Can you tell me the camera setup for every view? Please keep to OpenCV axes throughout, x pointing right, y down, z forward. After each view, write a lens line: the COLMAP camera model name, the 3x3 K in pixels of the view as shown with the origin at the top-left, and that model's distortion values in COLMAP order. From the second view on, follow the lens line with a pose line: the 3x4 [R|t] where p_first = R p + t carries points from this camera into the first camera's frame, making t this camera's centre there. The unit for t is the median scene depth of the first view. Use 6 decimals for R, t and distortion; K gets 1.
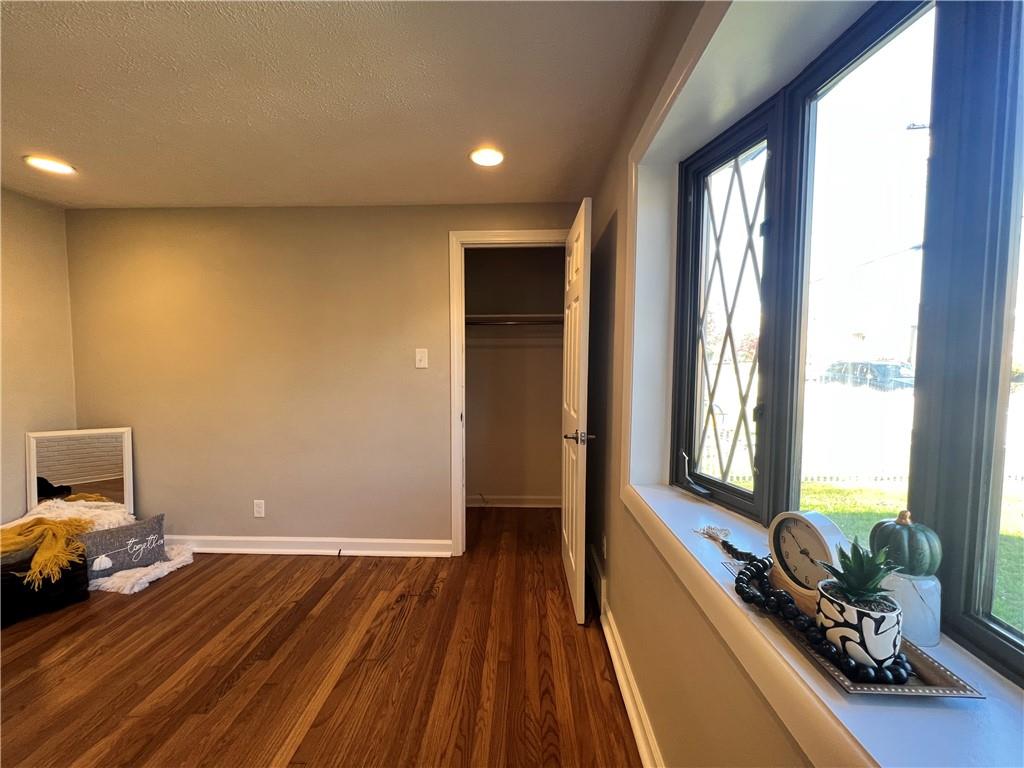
lens RADIAL K [[408.9, 0, 509.2], [0, 408.9, 382.5], [0, 0, 1]] dist [-0.002434, 0.000217]
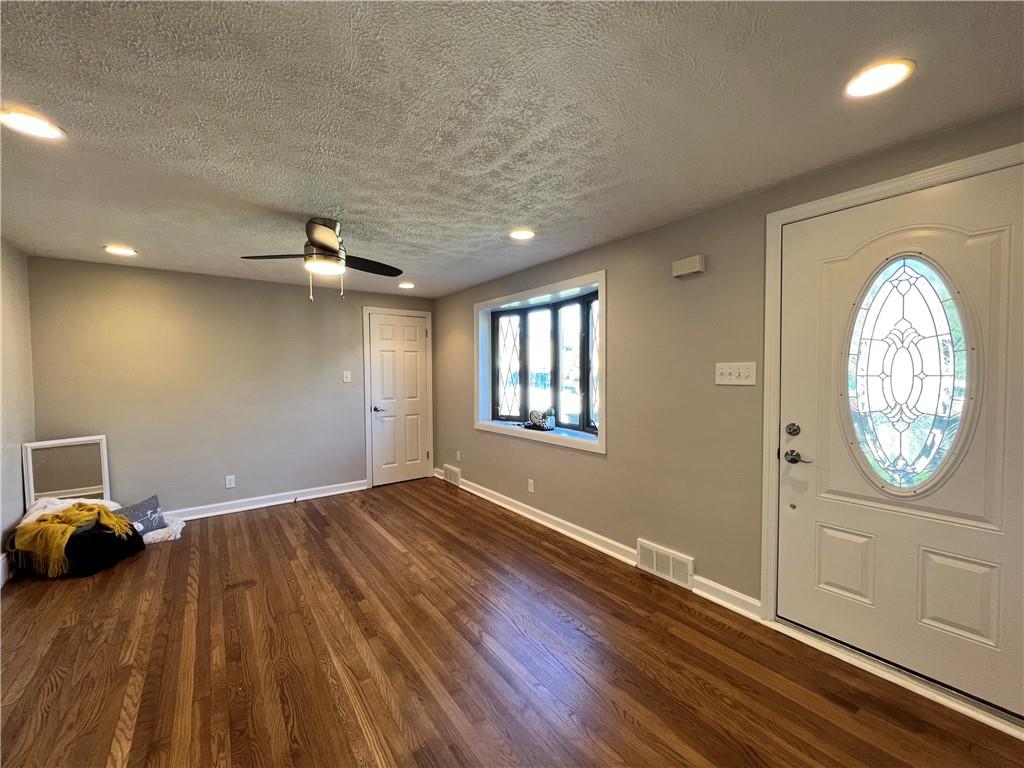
lens RADIAL K [[408.9, 0, 513.4], [0, 408.9, 386.3], [0, 0, 1]] dist [-0.002434, 0.000217]
pose [[0.783903, -0.031870, 0.620064, -0.963886], [0.036747, 0.999313, 0.004905, 0.000736], [-0.619794, 0.018941, 0.784536, -1.033743]]
